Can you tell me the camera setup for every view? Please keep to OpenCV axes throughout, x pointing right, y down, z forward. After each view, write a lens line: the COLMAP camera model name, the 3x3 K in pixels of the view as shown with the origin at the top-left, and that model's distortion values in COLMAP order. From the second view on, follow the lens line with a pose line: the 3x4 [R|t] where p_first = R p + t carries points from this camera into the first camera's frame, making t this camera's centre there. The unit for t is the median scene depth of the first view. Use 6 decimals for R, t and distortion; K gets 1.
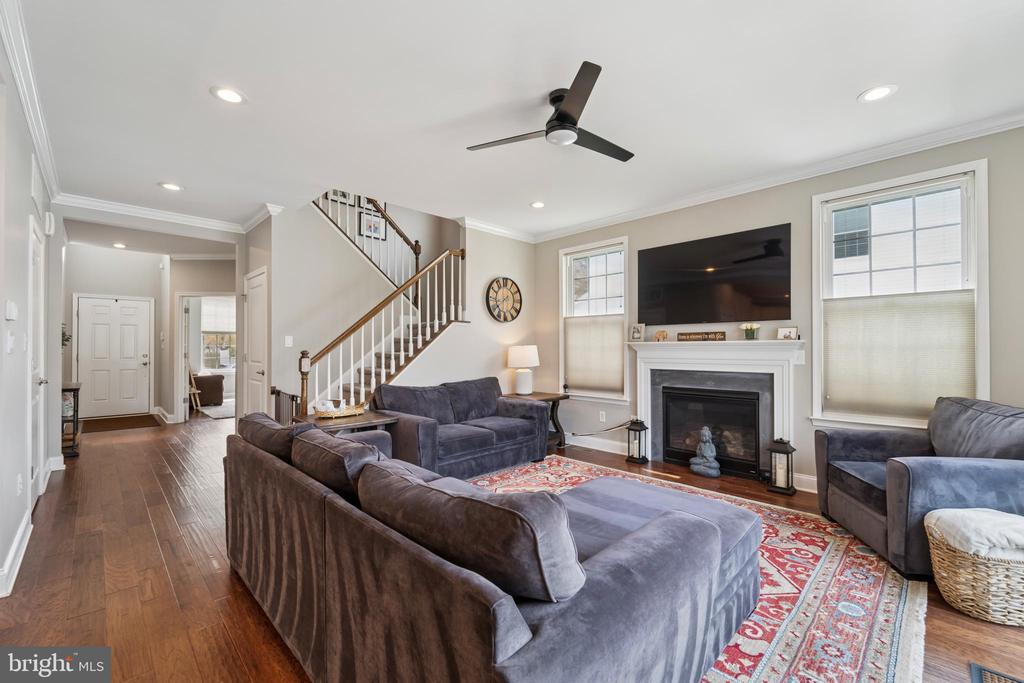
lens RADIAL K [[420.5, 0, 510.3], [0, 420.5, 344.8], [0, 0, 1]] dist [0.001652, -0.000013]
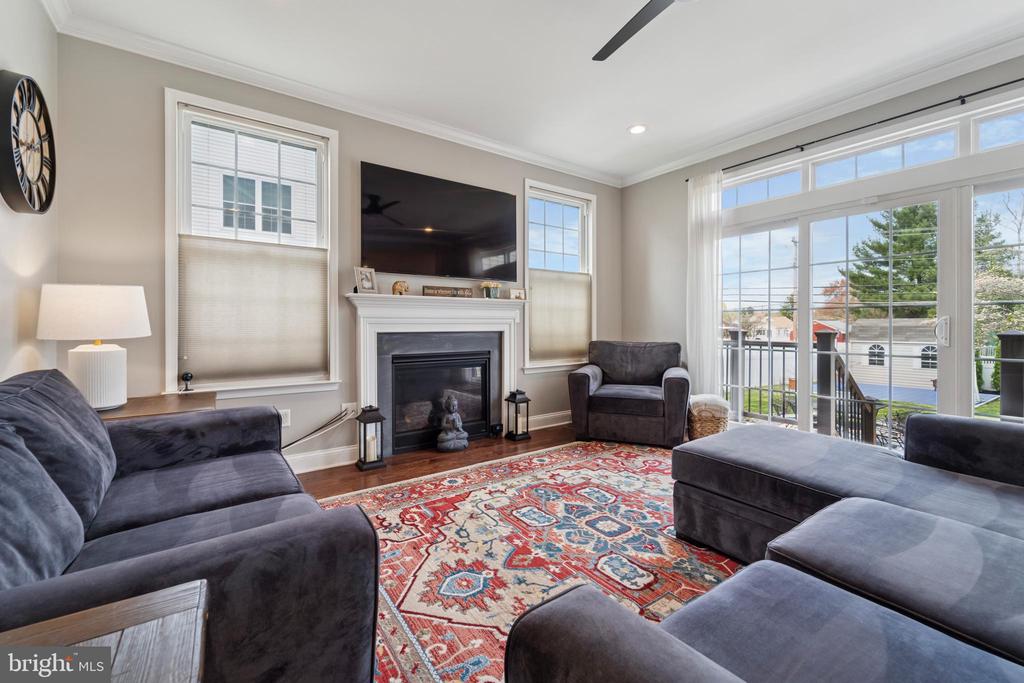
lens RADIAL K [[420.5, 0, 513.5], [0, 420.5, 324.5], [0, 0, 1]] dist [0.001652, -0.000013]
pose [[0.161148, 0.004698, 0.986919, -0.369363], [-0.006624, 0.999971, -0.003679, 0.048539], [-0.986908, -0.005944, 0.161175, 0.706200]]
